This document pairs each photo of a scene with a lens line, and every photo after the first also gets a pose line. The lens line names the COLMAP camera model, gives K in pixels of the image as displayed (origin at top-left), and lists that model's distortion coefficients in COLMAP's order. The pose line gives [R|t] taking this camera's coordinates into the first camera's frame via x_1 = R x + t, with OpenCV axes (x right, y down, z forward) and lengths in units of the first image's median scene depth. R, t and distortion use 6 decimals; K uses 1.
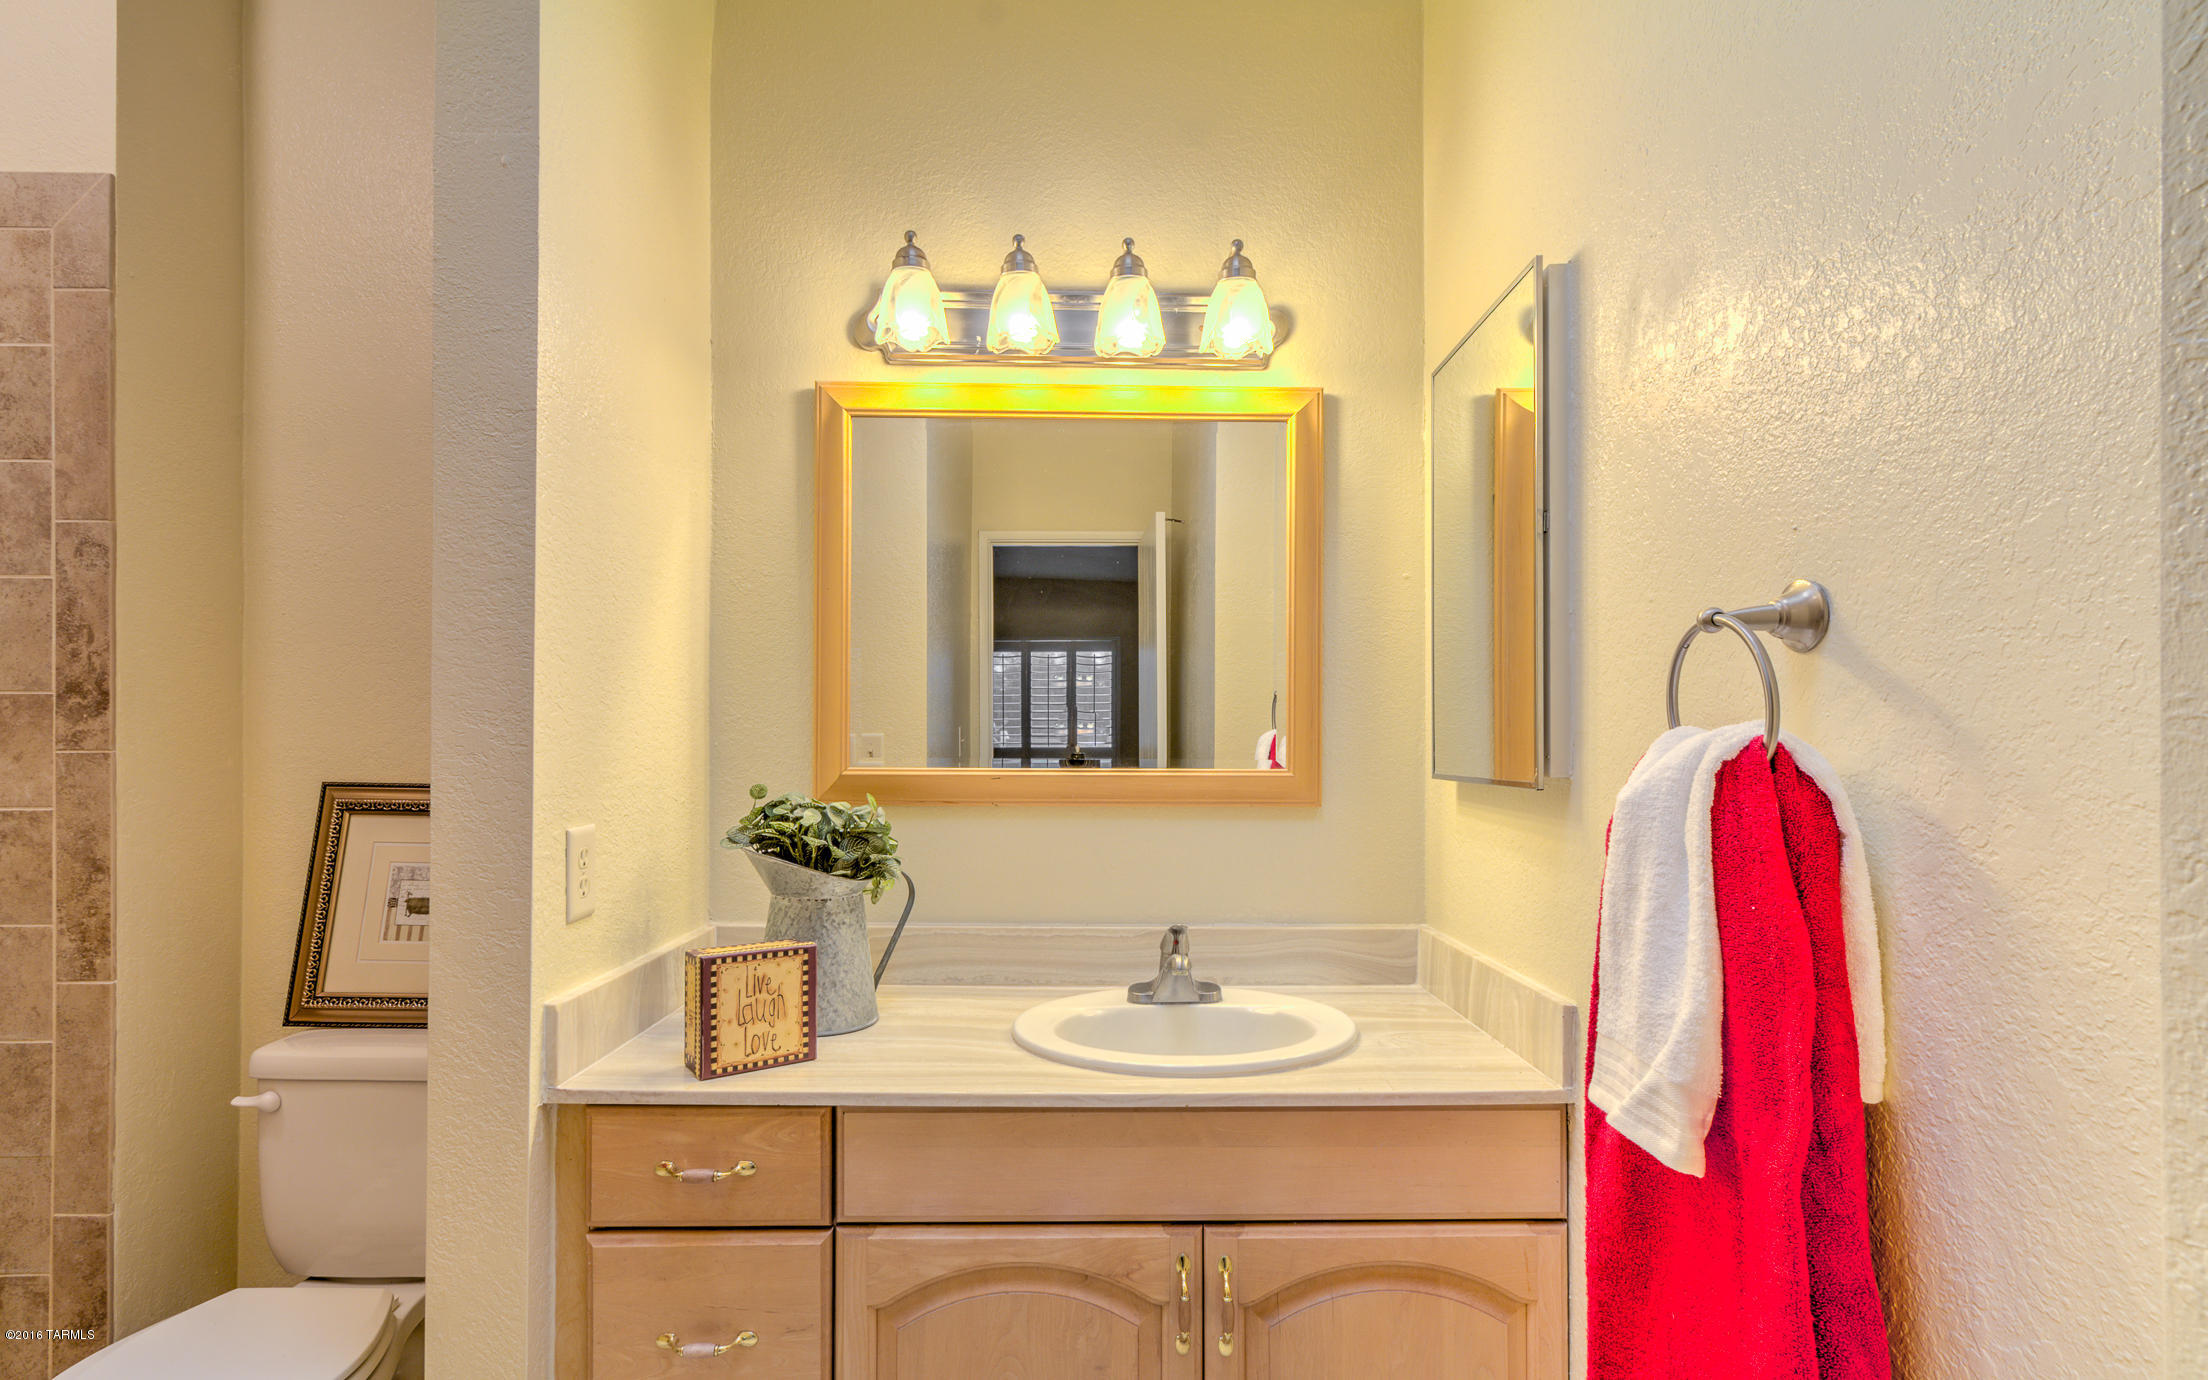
lens RADIAL K [[1023.0, 0, 1102.1], [0, 1023.0, 759.2], [0, 0, 1]] dist [-0.002026, 0.000719]
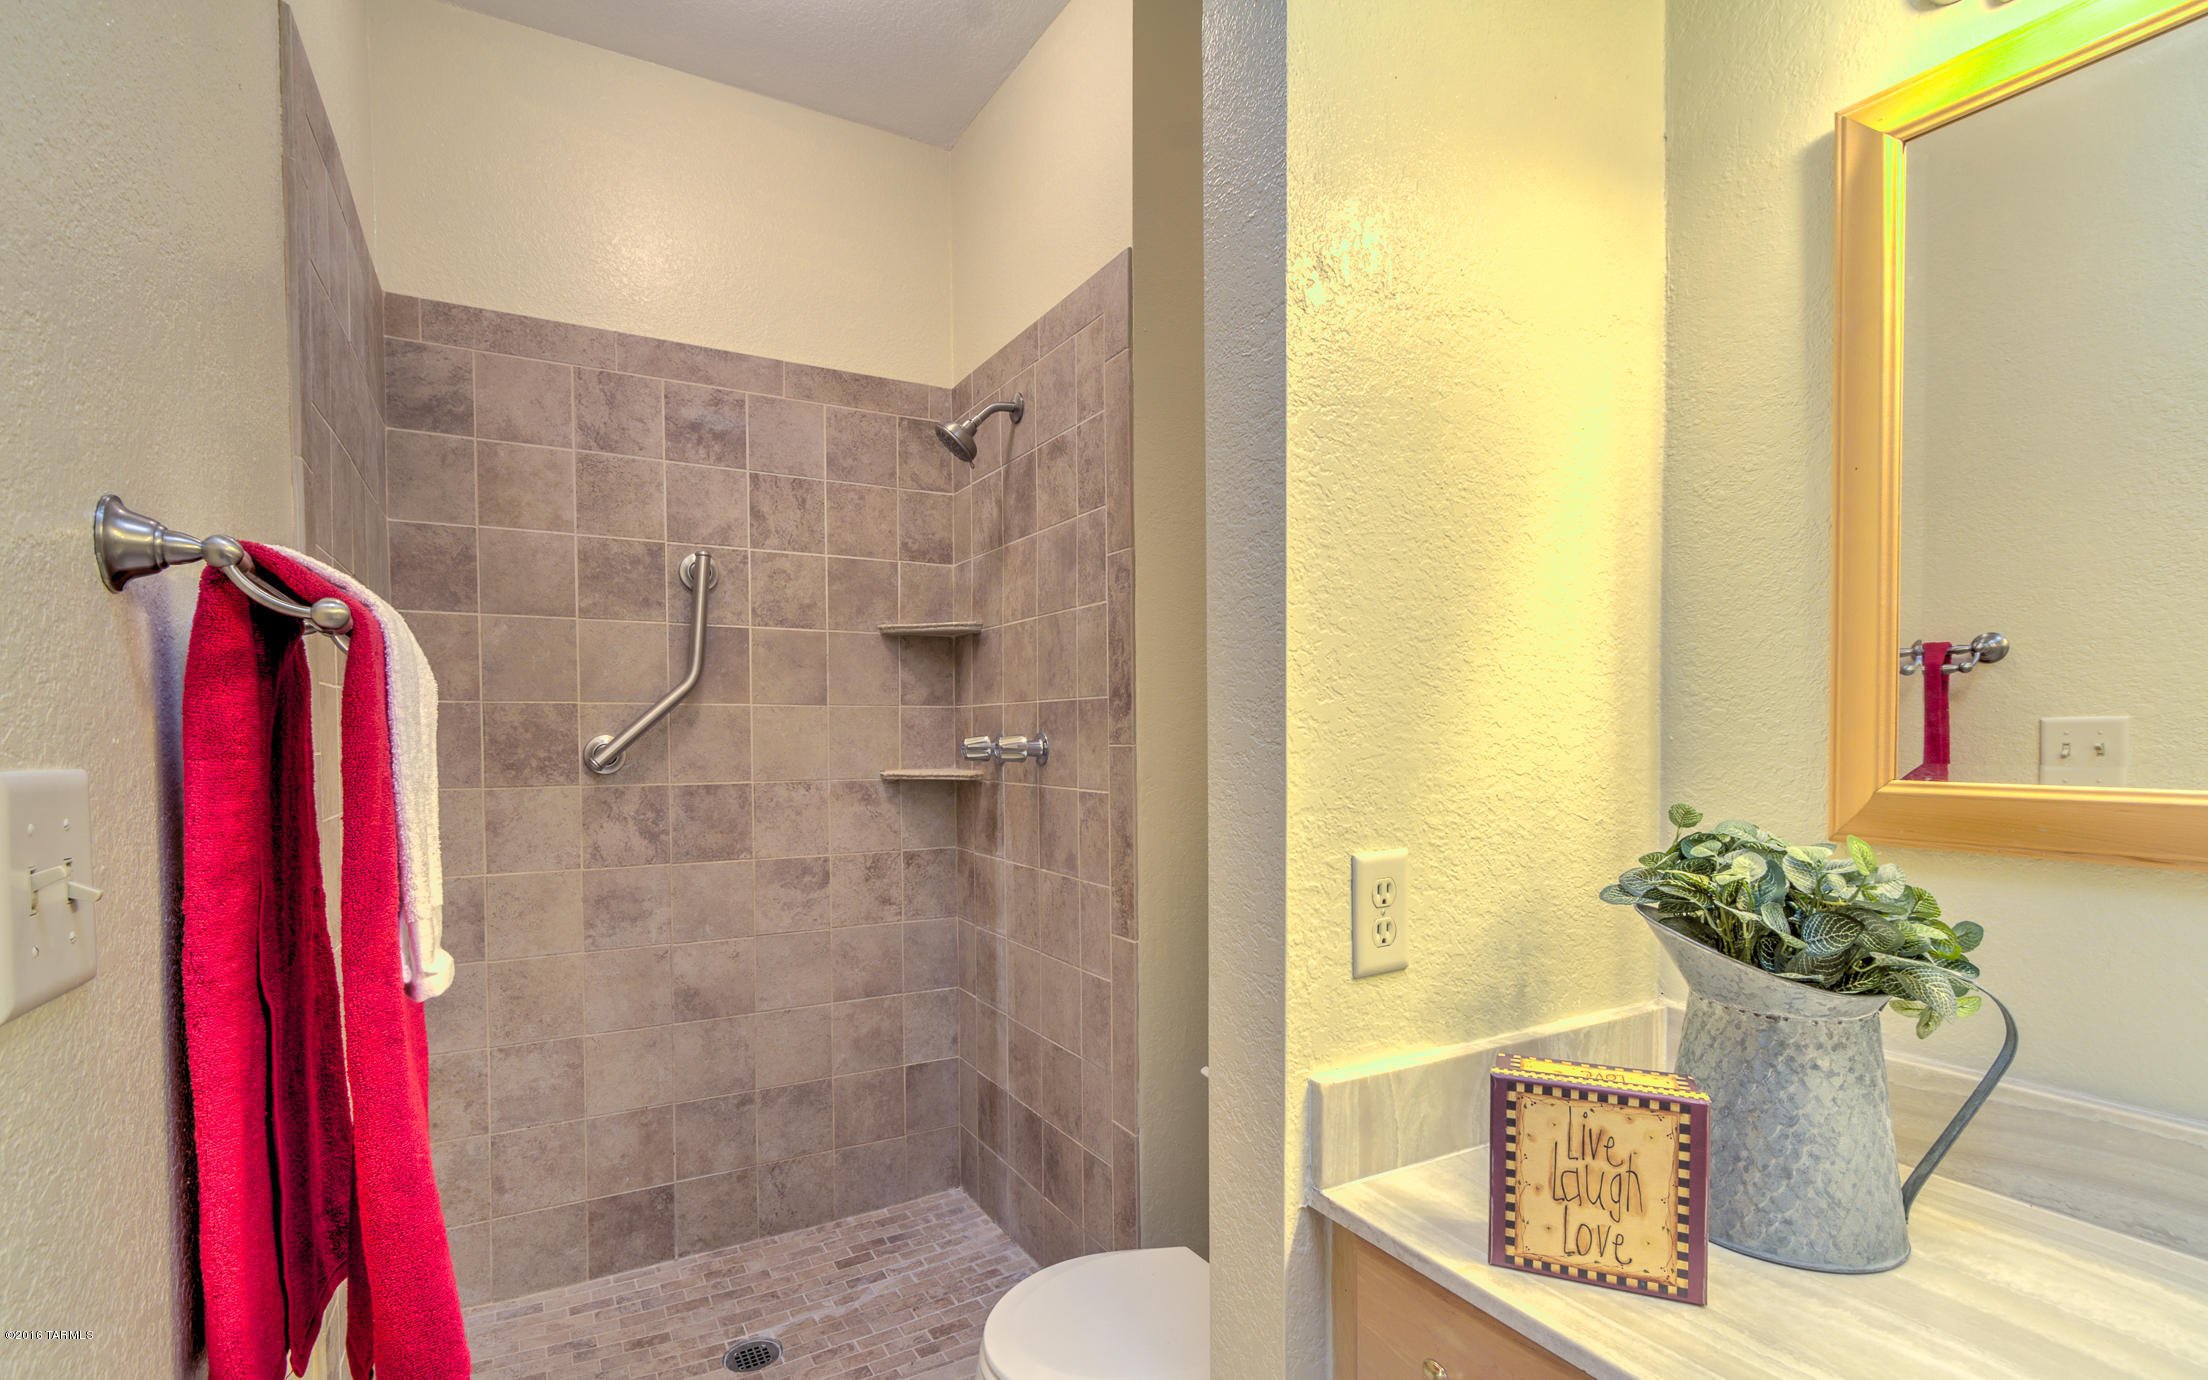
lens RADIAL K [[1023.0, 0, 1102.1], [0, 1023.0, 759.2], [0, 0, 1]] dist [-0.002026, 0.000719]
pose [[0.474076, 0.018175, -0.880296, 0.049883], [-0.008207, 0.999835, 0.016223, -0.011369], [0.880446, -0.000467, 0.474147, 0.451012]]
